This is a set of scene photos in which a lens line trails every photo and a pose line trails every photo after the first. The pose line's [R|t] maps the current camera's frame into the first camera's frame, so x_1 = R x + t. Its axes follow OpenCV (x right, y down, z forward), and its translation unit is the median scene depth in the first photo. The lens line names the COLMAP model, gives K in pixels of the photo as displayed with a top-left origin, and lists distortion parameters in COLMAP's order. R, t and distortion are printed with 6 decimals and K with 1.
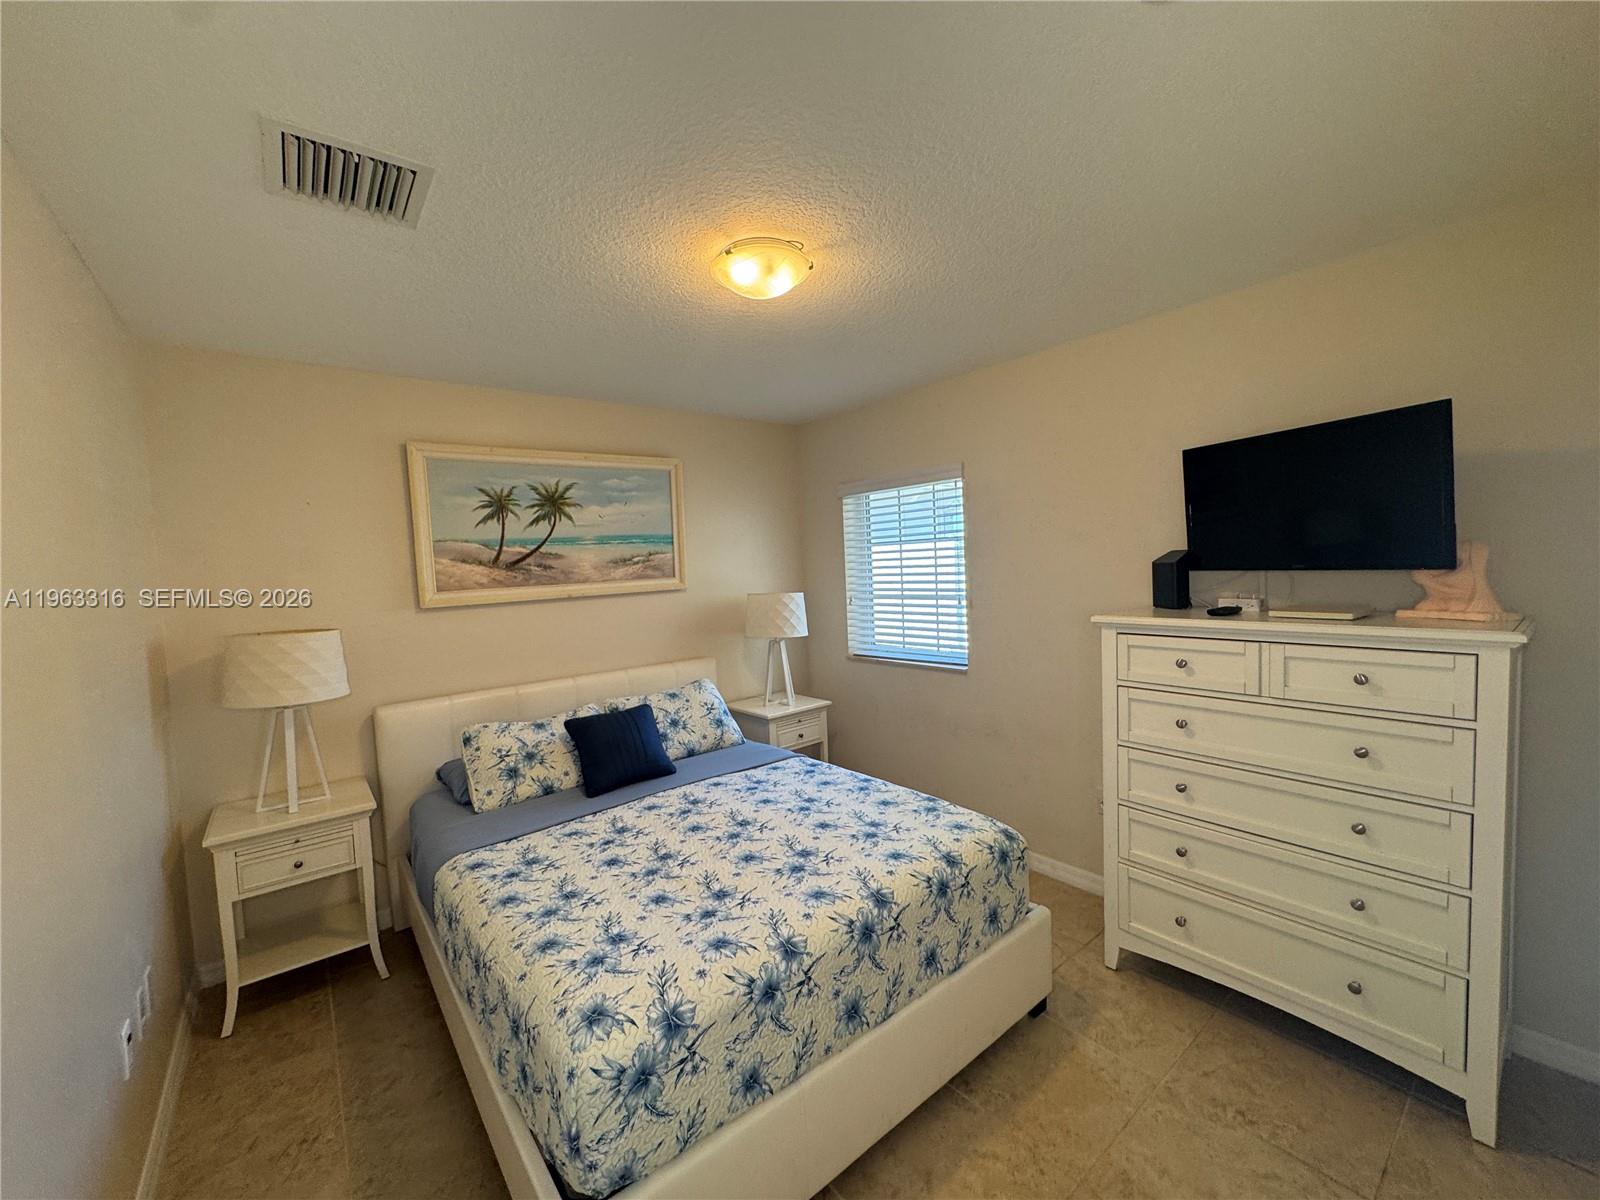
lens RADIAL K [[642.1, 0, 800.0], [0, 642.1, 600.0], [0, 0, 1]] dist [0.000439, 0.000439]
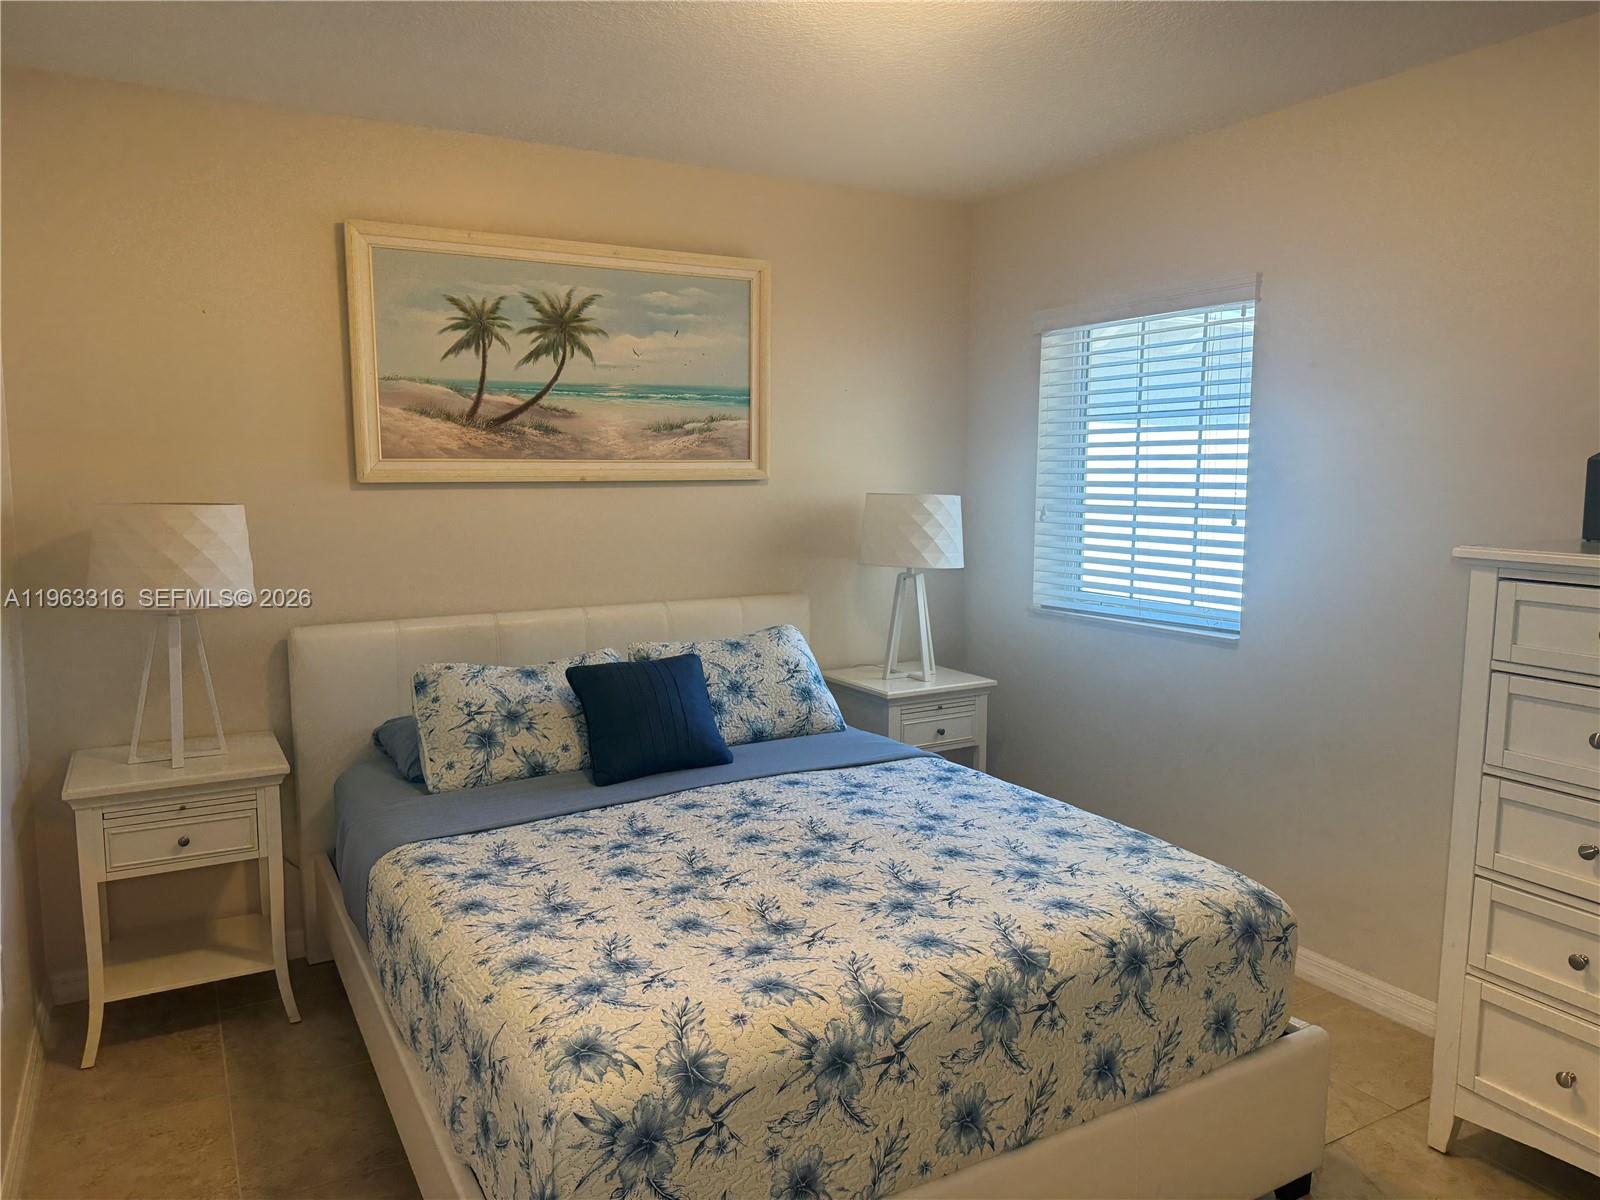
lens RADIAL K [[1119.5, 0, 810.0], [0, 1119.5, 595.4], [0, 0, 1]] dist [0.092025, -0.108650]
pose [[0.987500, 0.062888, -0.144533, 0.039949], [-0.053507, 0.996256, 0.067905, 0.031677], [0.148262, -0.059323, 0.987167, -0.087198]]
